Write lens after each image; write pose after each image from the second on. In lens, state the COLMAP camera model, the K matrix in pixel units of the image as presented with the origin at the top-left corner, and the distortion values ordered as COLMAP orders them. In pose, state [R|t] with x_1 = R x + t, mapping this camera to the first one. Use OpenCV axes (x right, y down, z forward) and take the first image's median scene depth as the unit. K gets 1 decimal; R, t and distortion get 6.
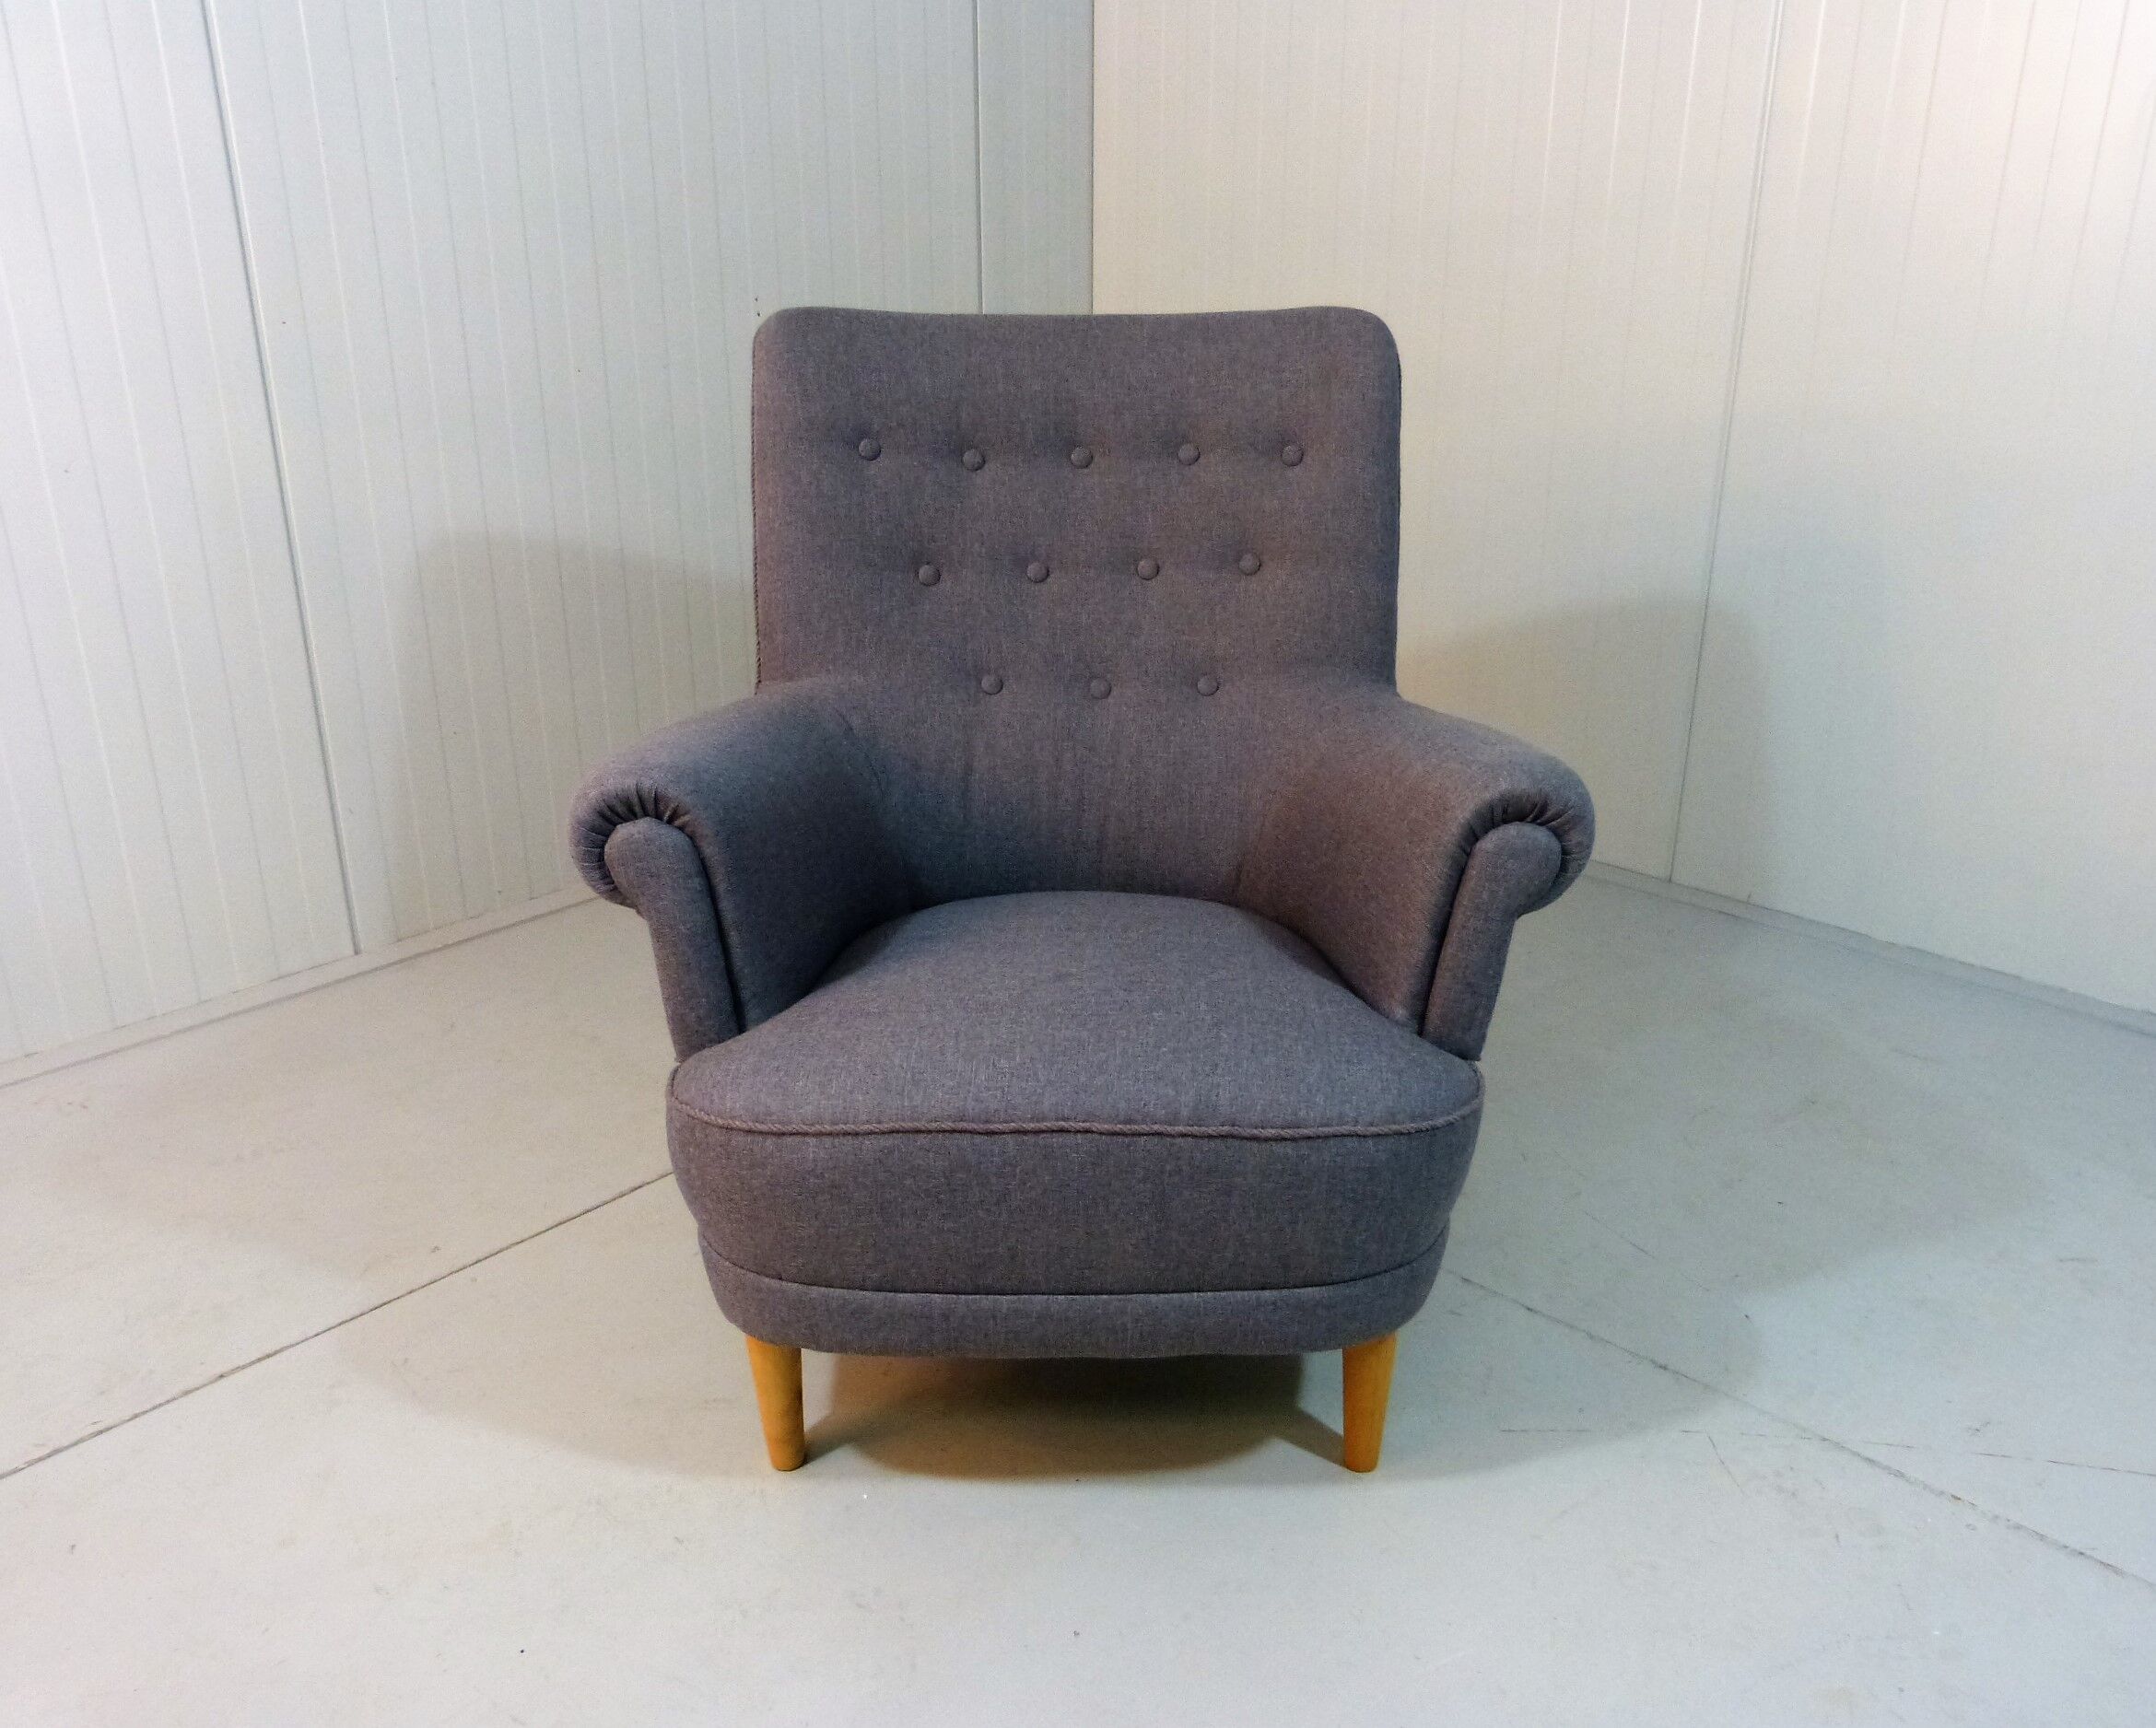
lens RADIAL K [[1812.8, 0, 1078.0], [0, 1812.8, 864.0], [0, 0, 1]] dist [-0.005283, 0.010517]
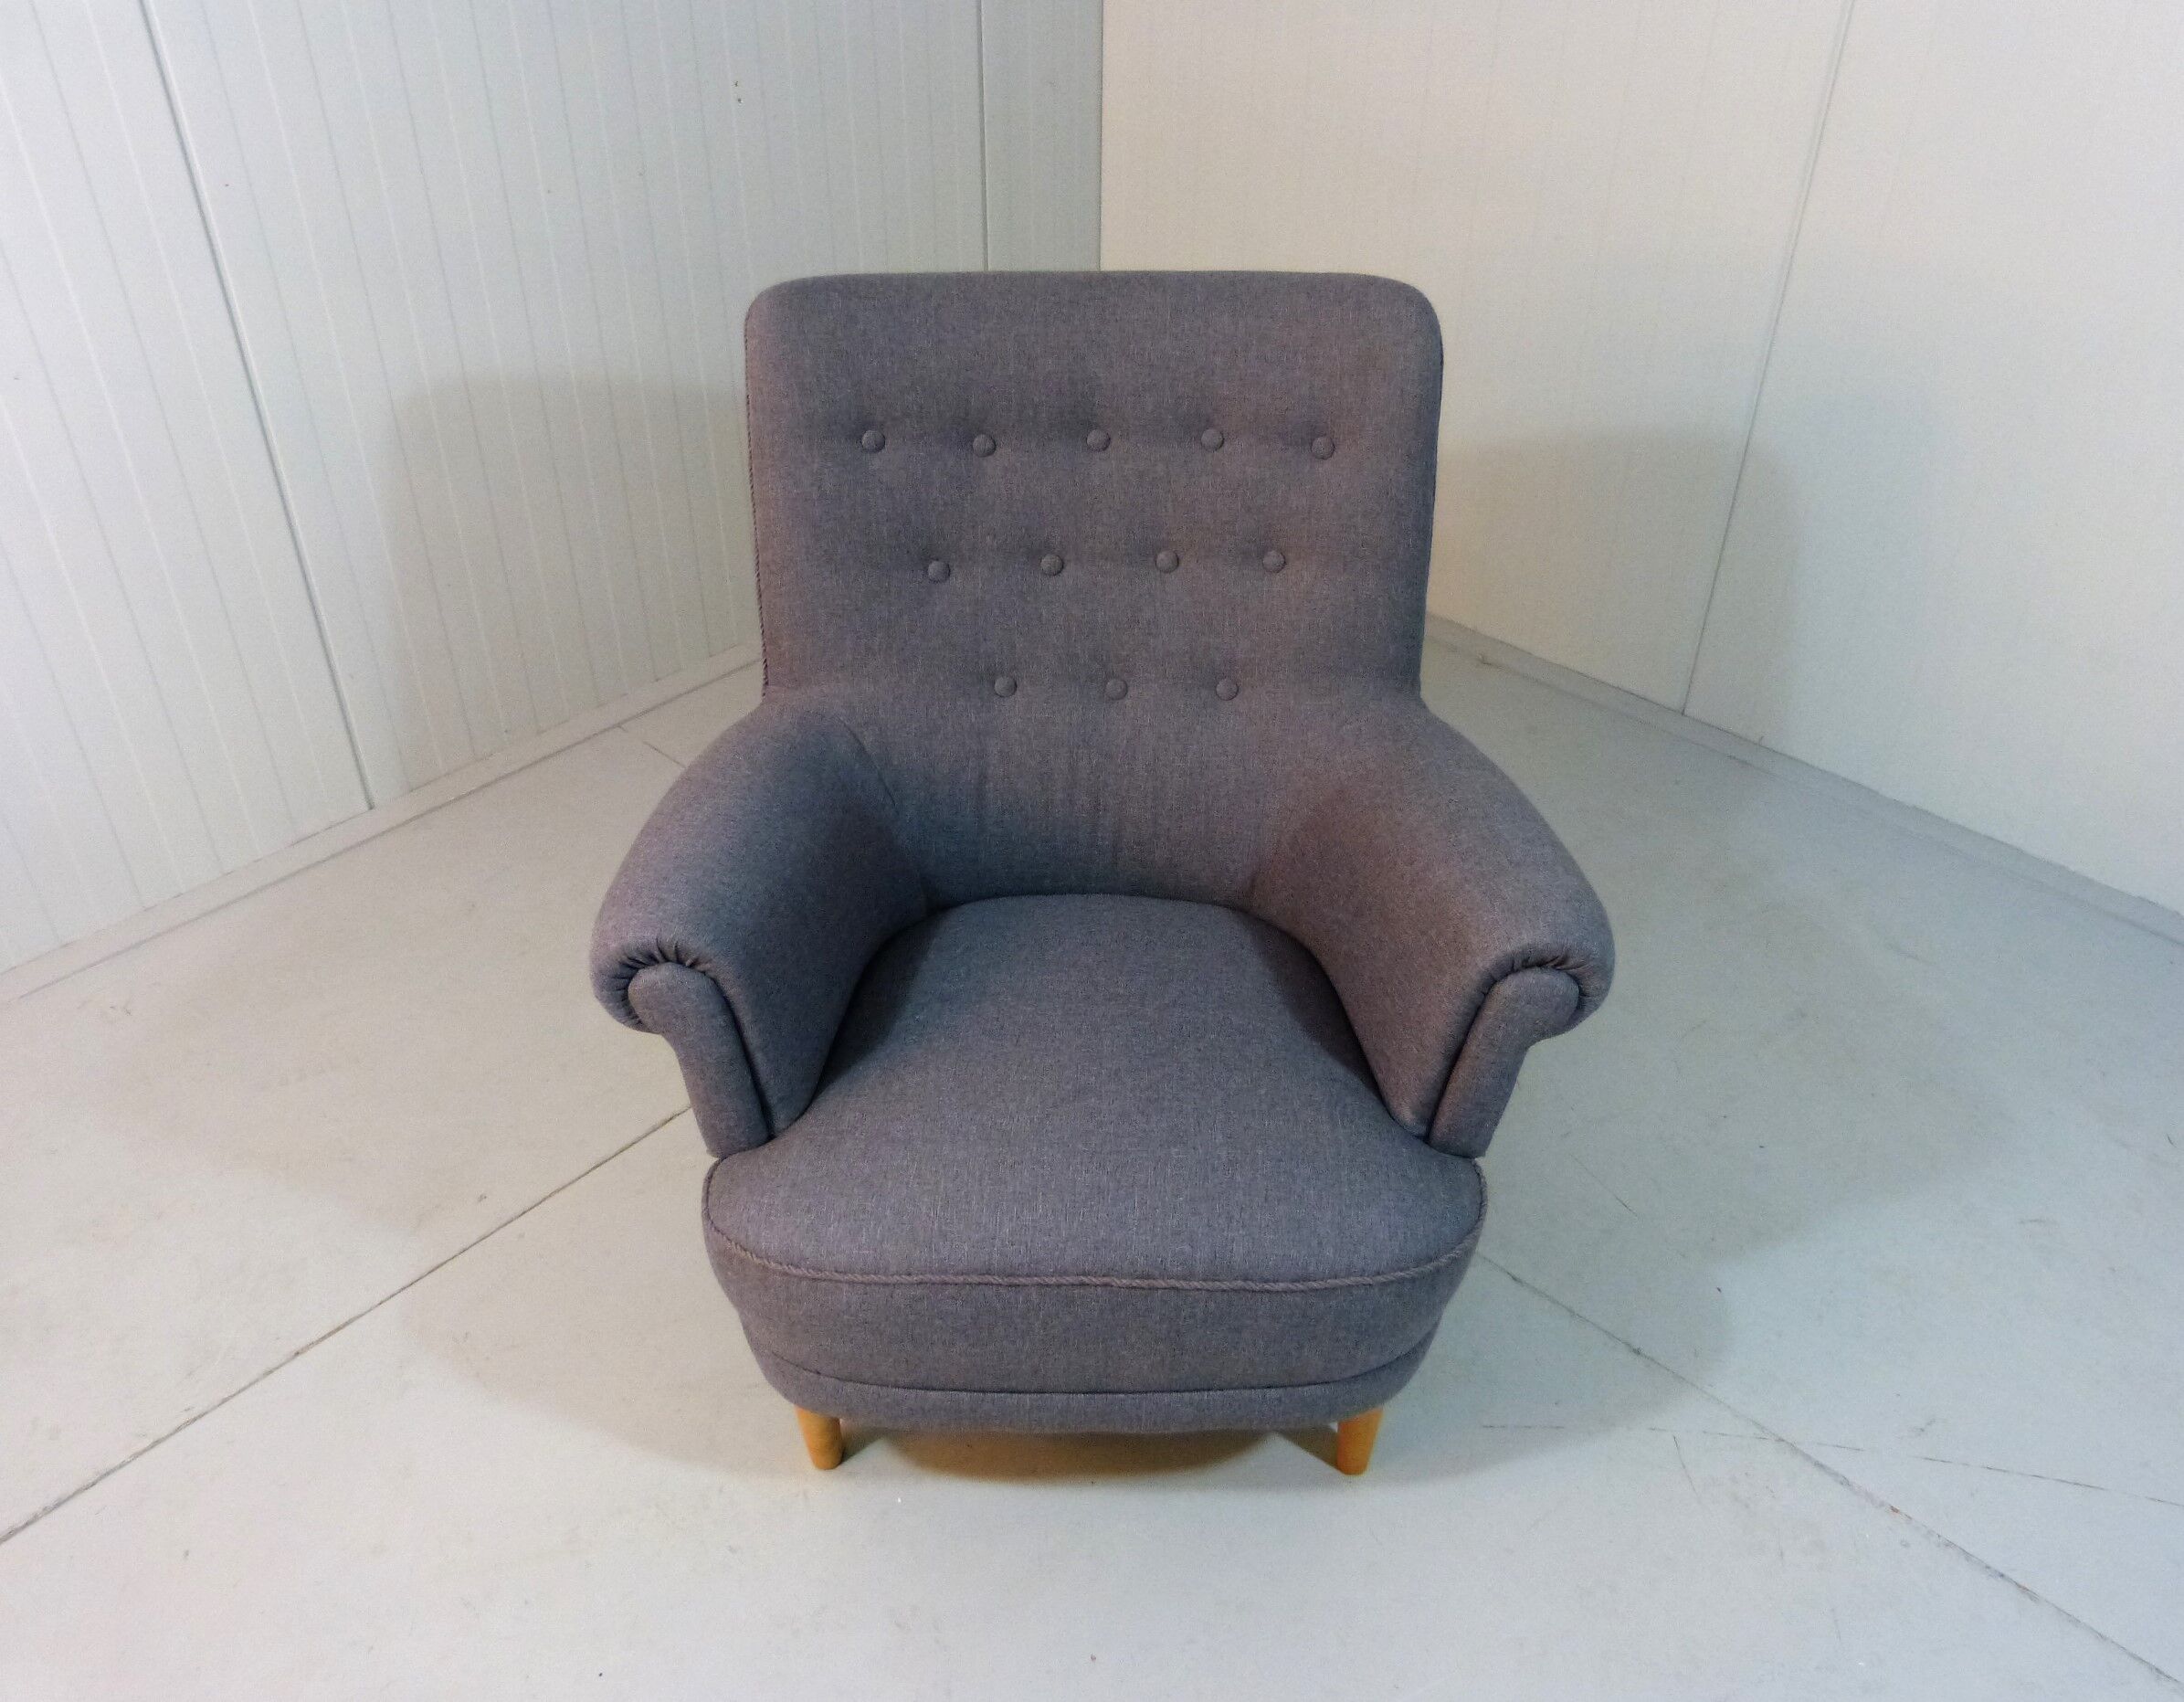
lens RADIAL K [[1801.4, 0, 1067.7], [0, 1801.4, 855.2], [0, 0, 1]] dist [-0.008232, 0.015642]
pose [[0.999991, 0.001693, -0.003796, -0.011860], [-0.000642, 0.965200, 0.261514, -0.306733], [0.004107, -0.261509, 0.965192, 0.049170]]
